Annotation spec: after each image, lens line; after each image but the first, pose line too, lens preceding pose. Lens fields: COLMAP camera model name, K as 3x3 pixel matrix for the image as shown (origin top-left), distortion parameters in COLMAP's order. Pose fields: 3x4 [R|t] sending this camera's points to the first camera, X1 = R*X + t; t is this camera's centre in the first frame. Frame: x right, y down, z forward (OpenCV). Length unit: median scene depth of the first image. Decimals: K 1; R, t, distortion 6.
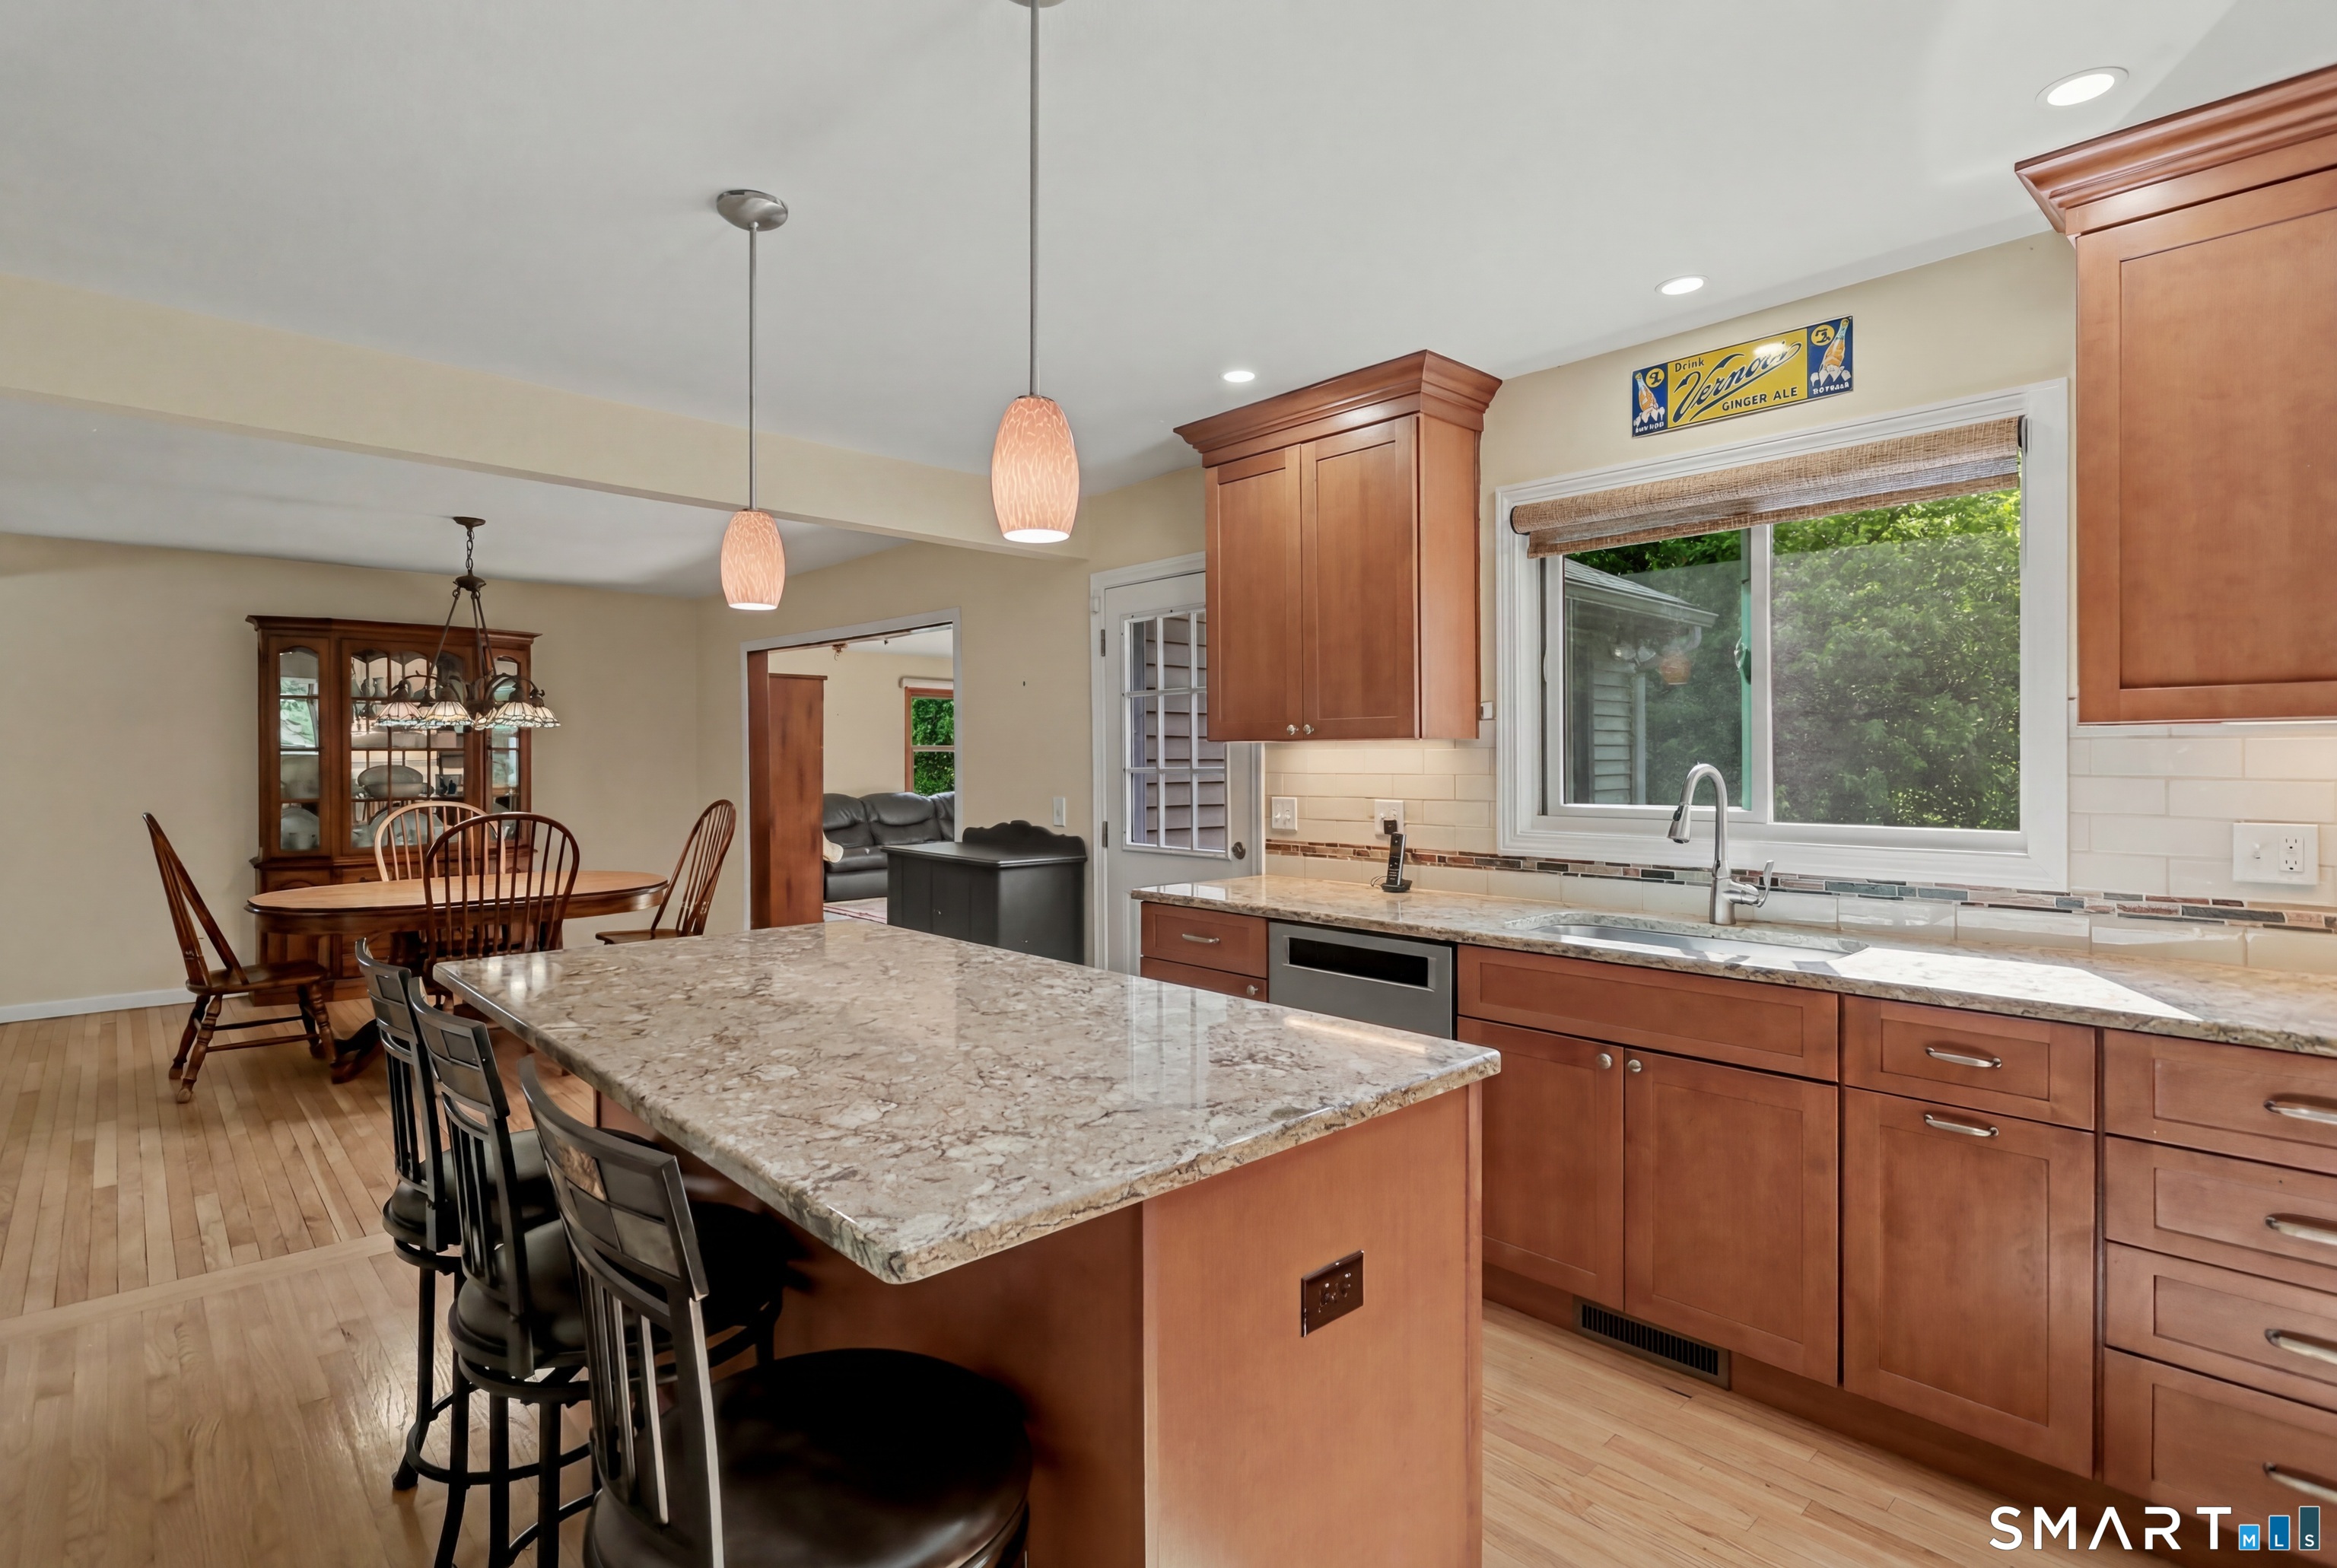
lens RADIAL K [[1147.9, 0, 1166.3], [0, 1147.9, 766.1], [0, 0, 1]] dist [-0.000286, 0.000688]
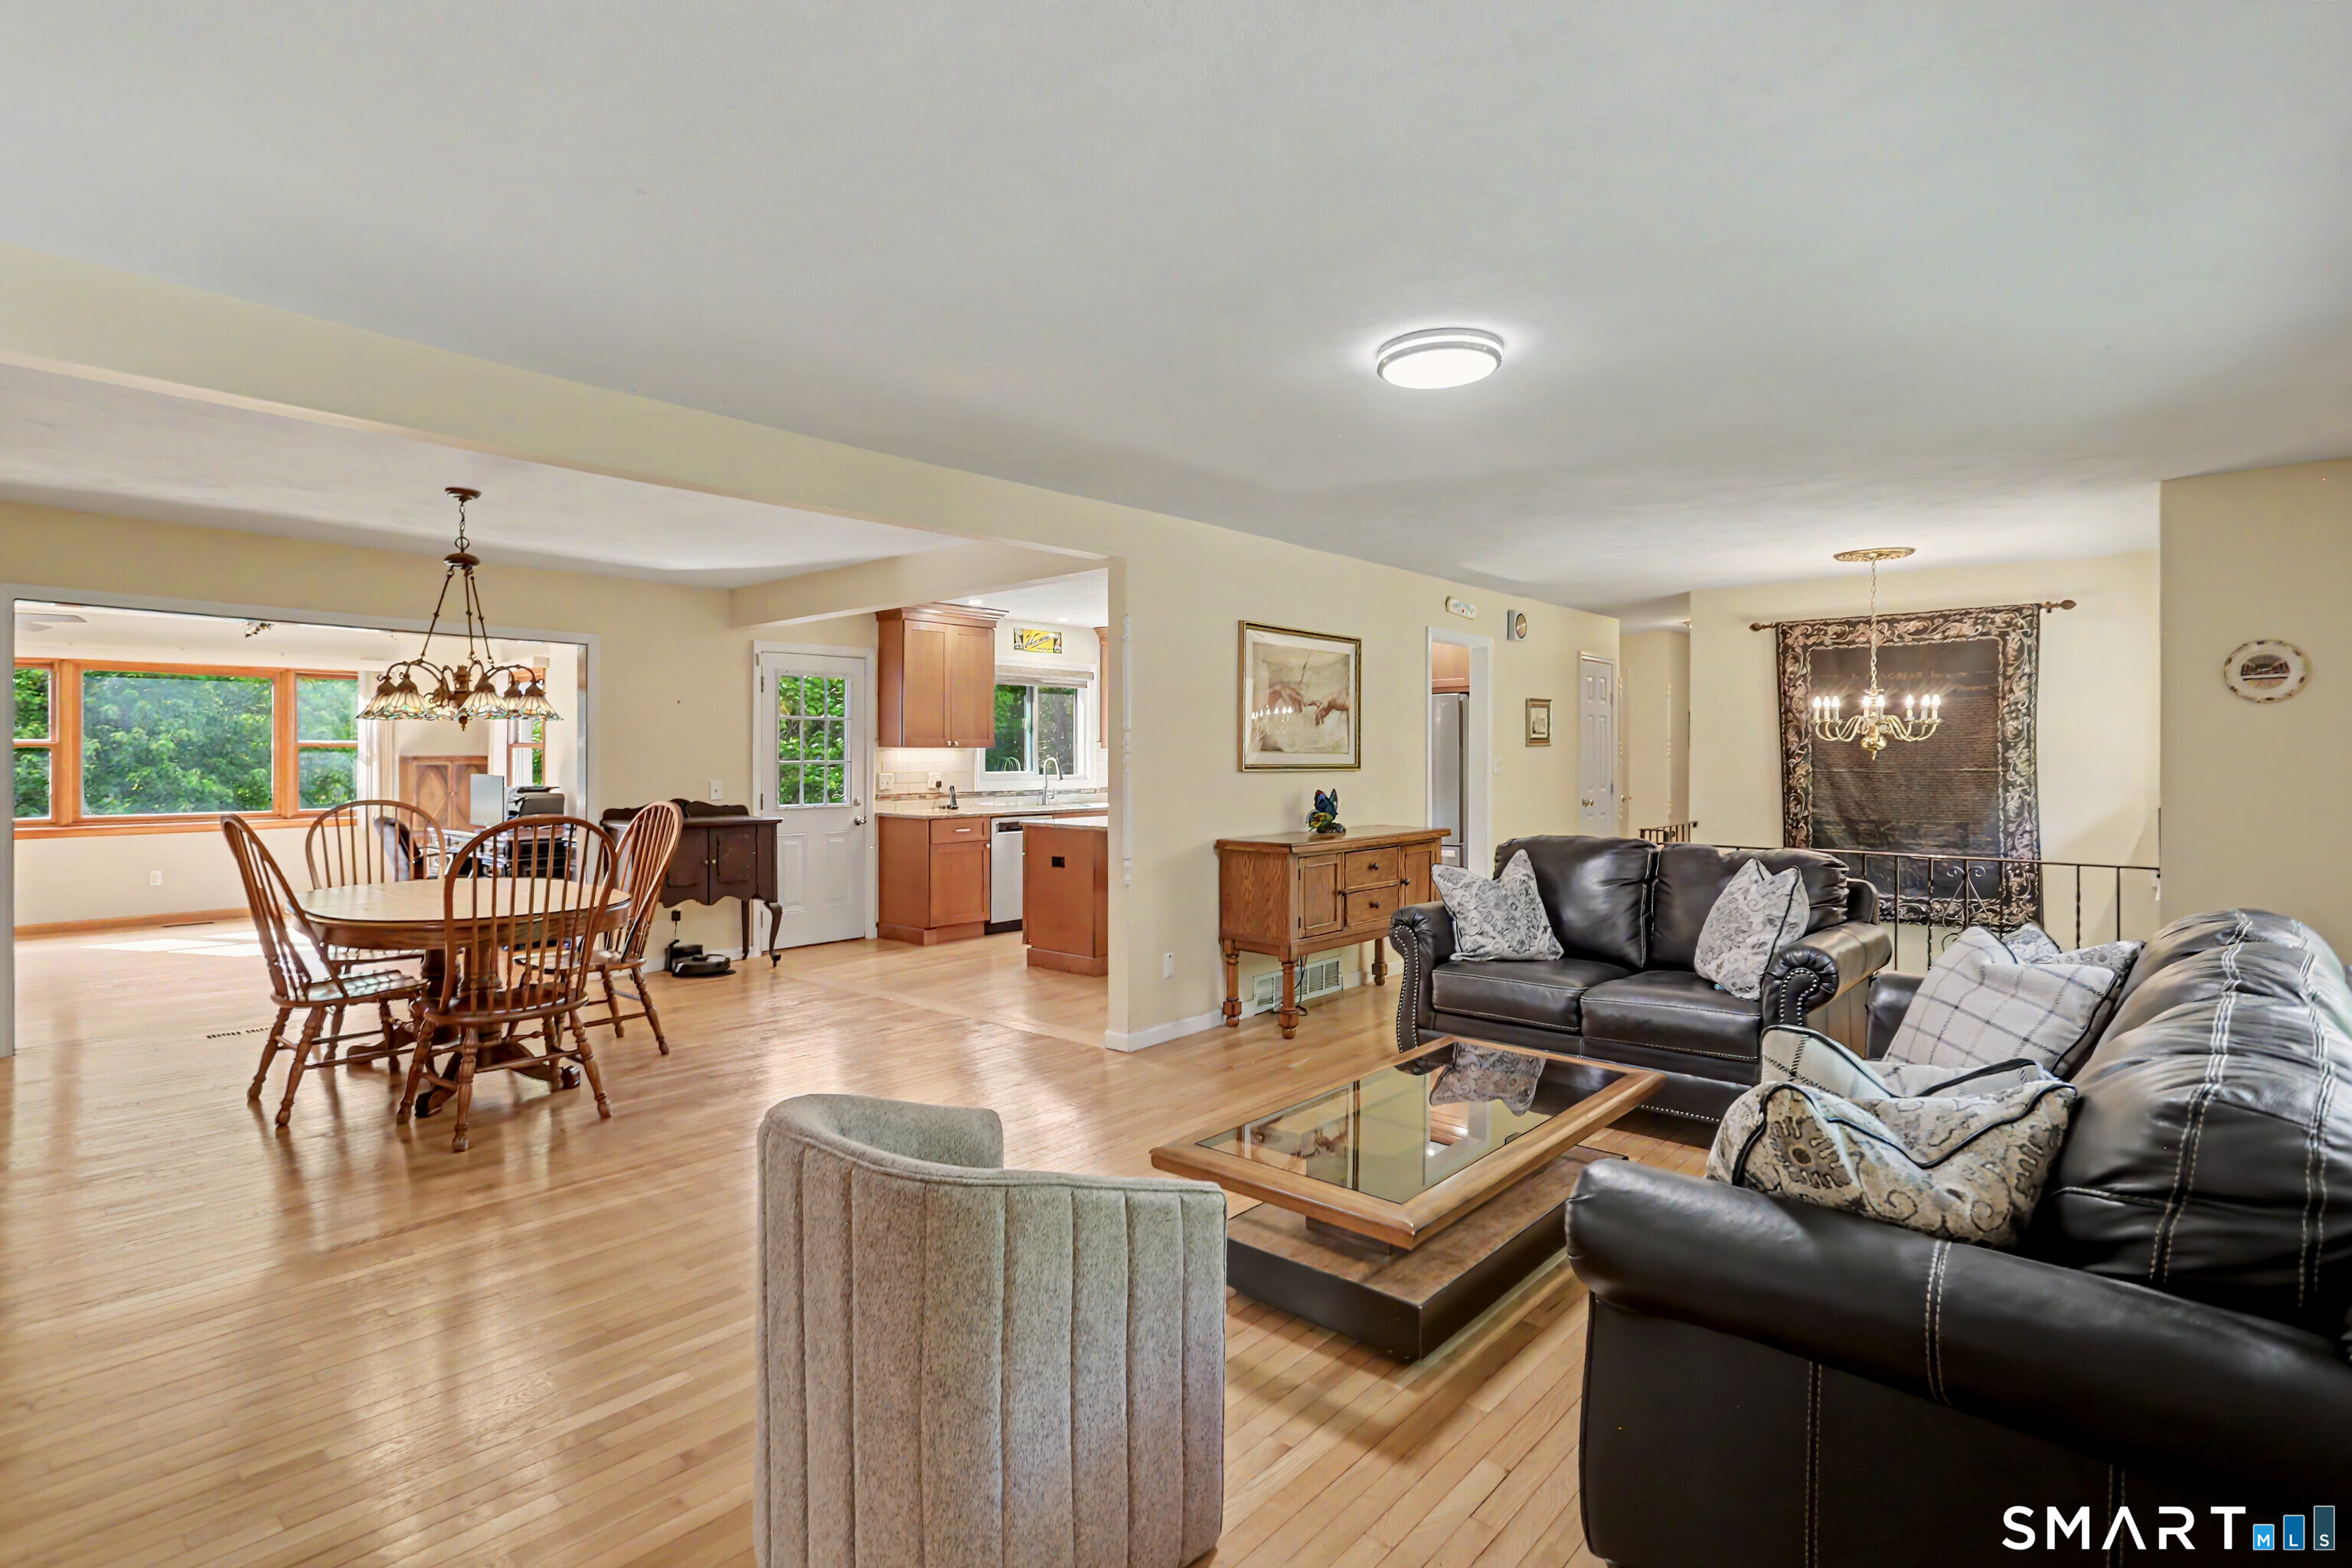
lens RADIAL K [[1155.3, 0, 1173.8], [0, 1155.3, 766.0], [0, 0, 1]] dist [-0.000286, 0.000688]
pose [[-0.100834, -0.003635, 0.994897, -2.844197], [0.006249, 0.999971, 0.004287, 0.009988], [-0.994884, 0.006649, -0.100808, 0.950445]]
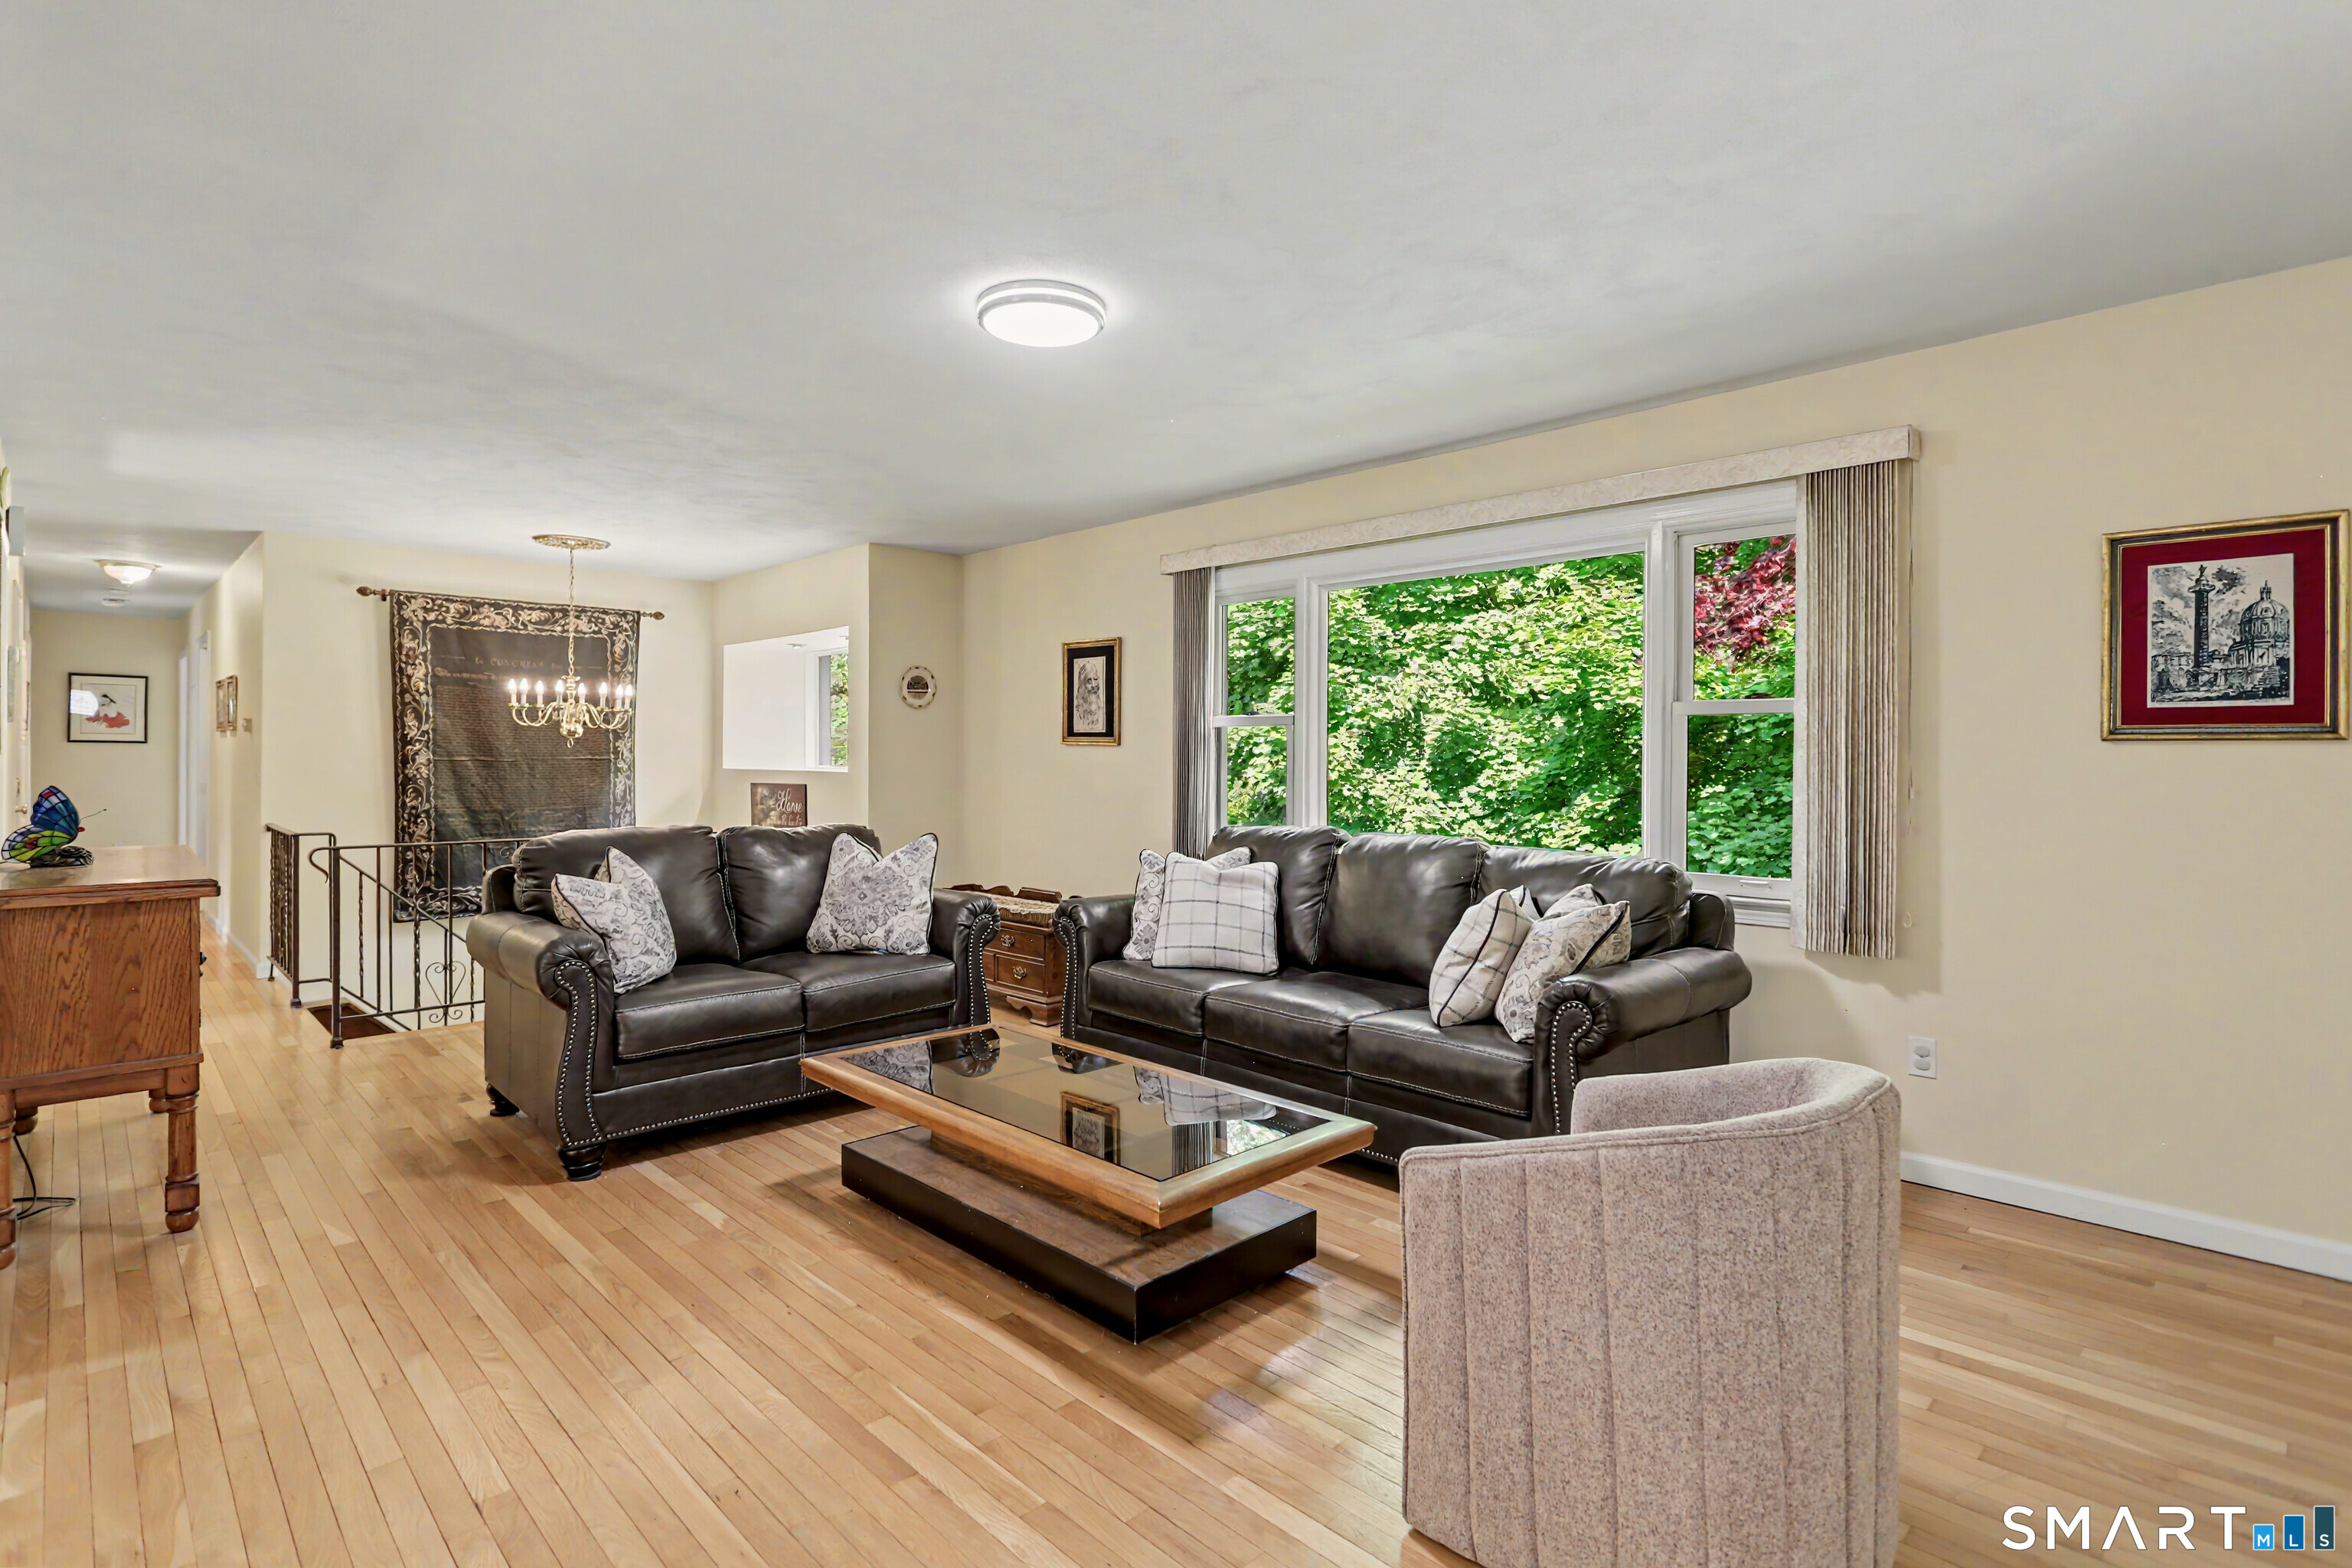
lens RADIAL K [[1159.8, 0, 1171.1], [0, 1159.8, 767.9], [0, 0, 1]] dist [-0.001882, -0.001502]
pose [[-0.999898, 0.001069, -0.014250, -1.889610], [0.000873, 0.999905, 0.013732, 0.027491], [0.014264, 0.013718, -0.999804, 1.654154]]
